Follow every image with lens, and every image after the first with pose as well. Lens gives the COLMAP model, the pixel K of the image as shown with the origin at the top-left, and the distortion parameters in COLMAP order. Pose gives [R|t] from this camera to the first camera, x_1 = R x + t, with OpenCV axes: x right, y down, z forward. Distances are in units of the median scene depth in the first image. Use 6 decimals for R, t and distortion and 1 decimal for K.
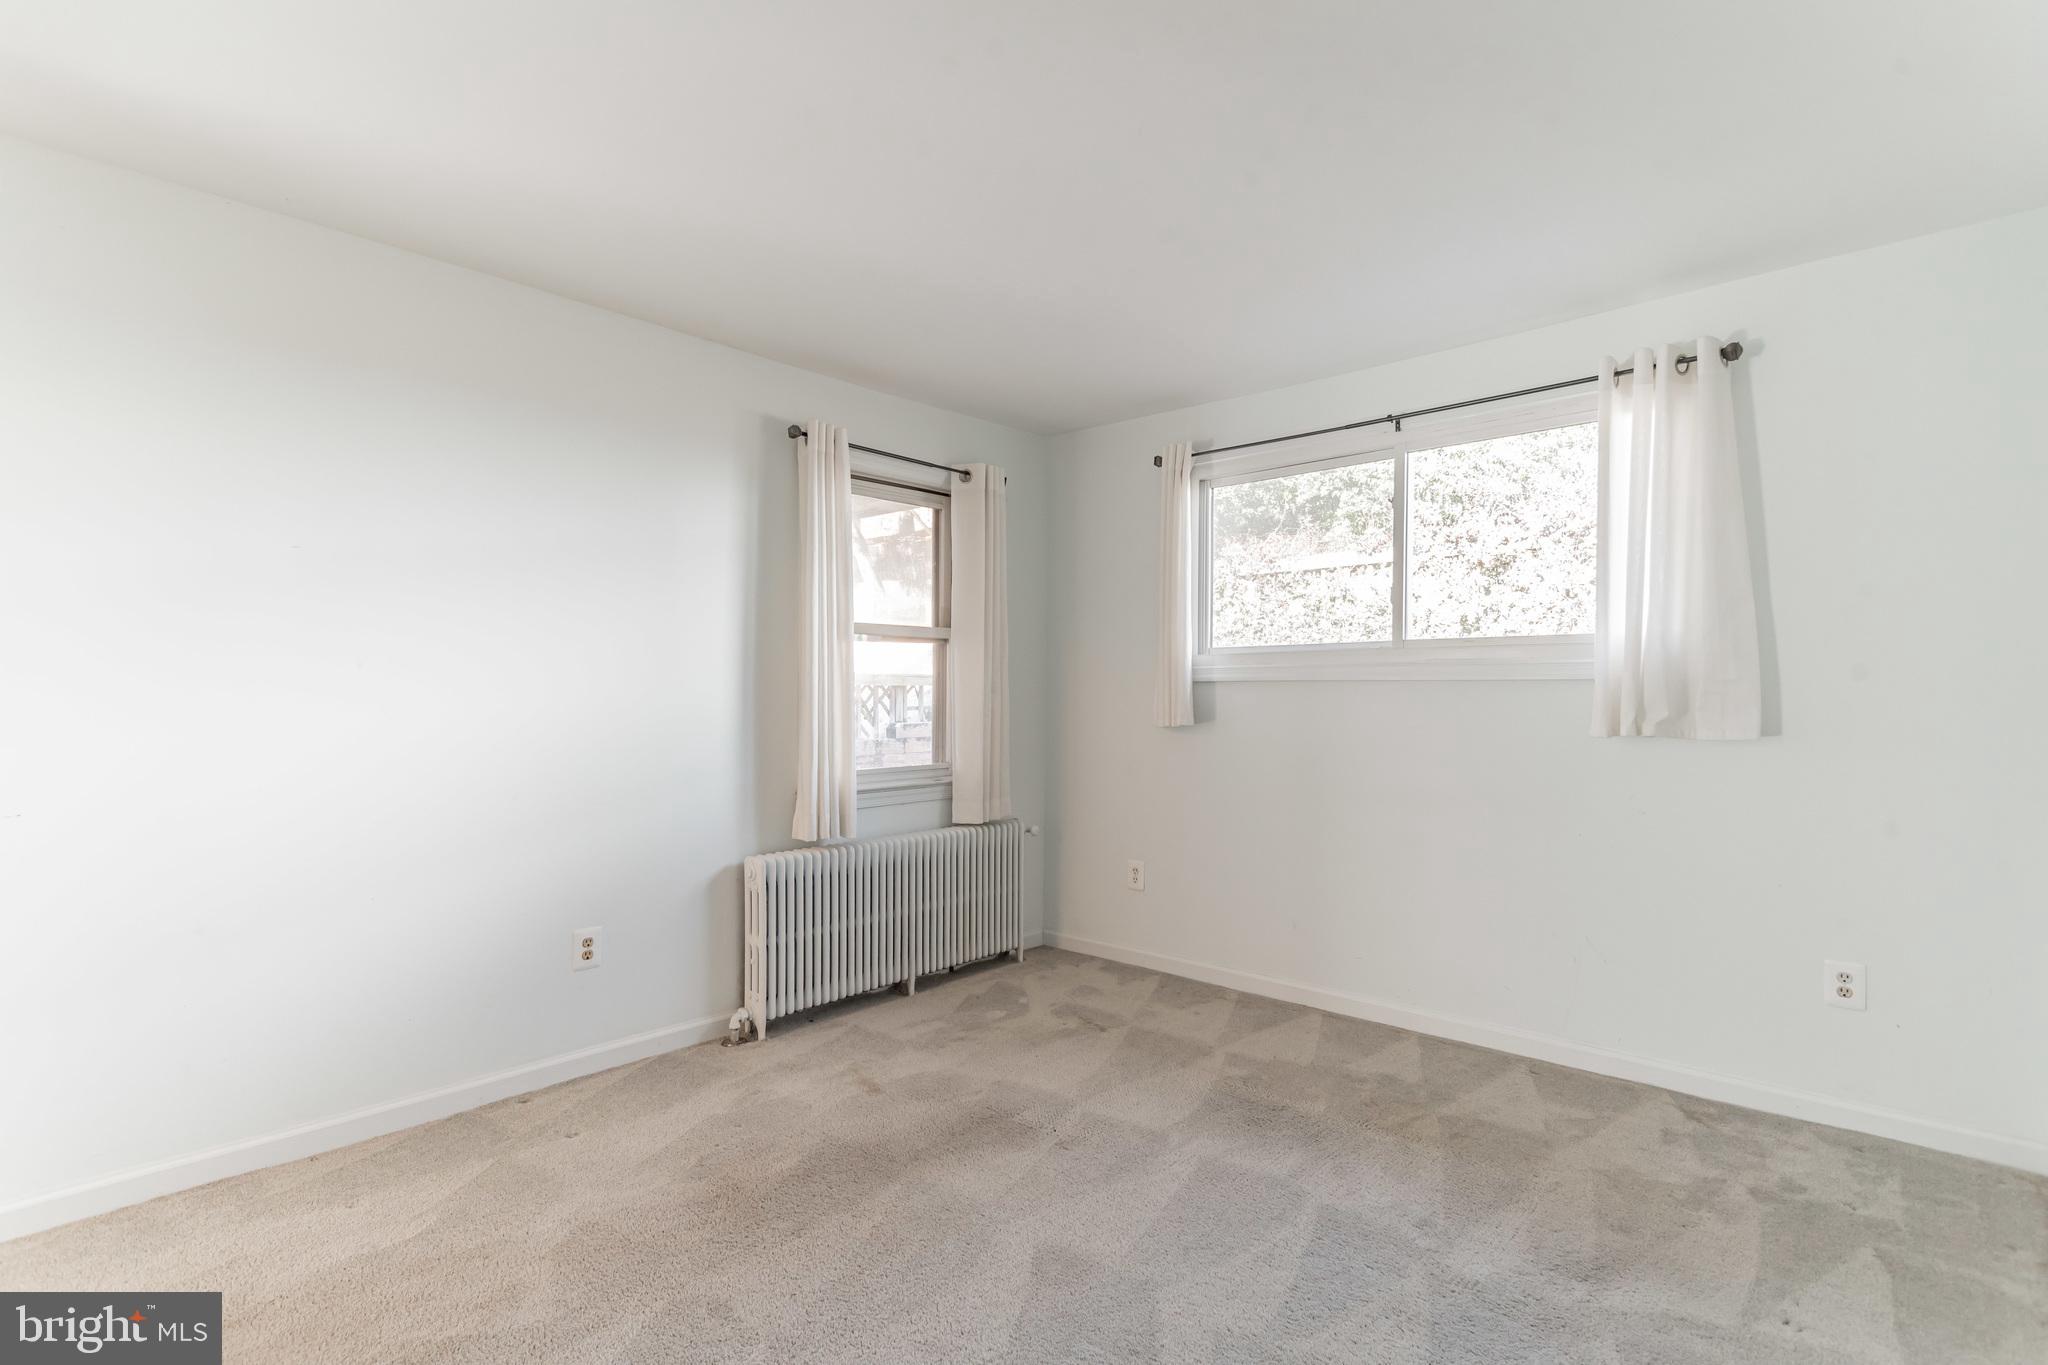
lens RADIAL K [[1009.2, 0, 1024.0], [0, 1009.2, 682.5], [0, 0, 1]] dist [0.041342, -0.023638]
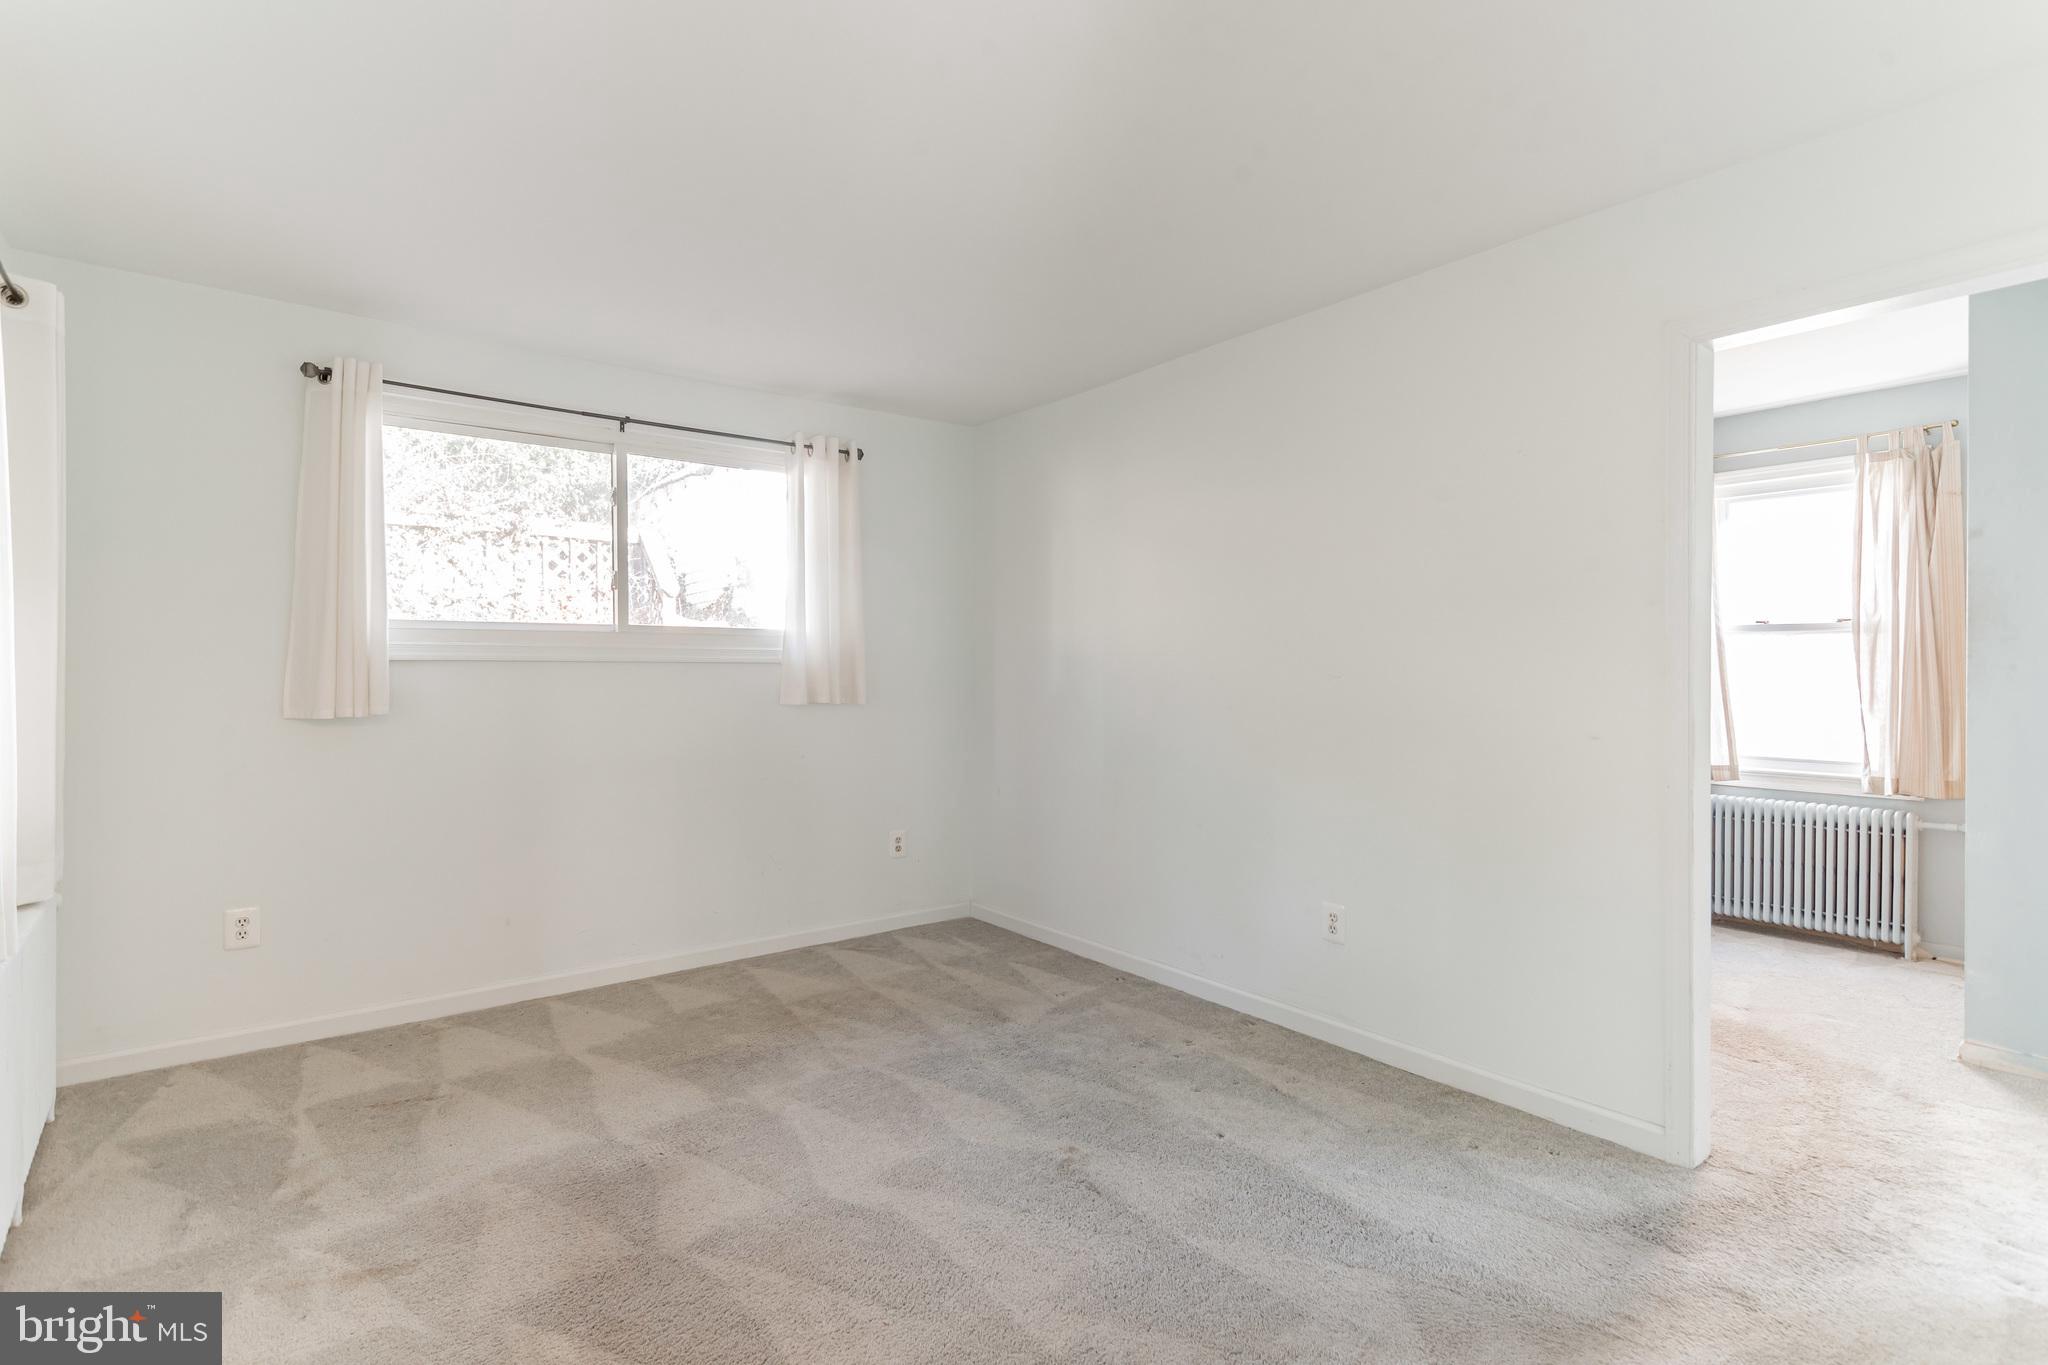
lens RADIAL K [[1009.2, 0, 1024.0], [0, 1009.2, 682.5], [0, 0, 1]] dist [0.041342, -0.023638]
pose [[0.163089, -0.020121, 0.986406, -0.686207], [-0.013744, 0.999649, 0.022664, -0.013330], [-0.986516, -0.017254, 0.162755, 0.438745]]
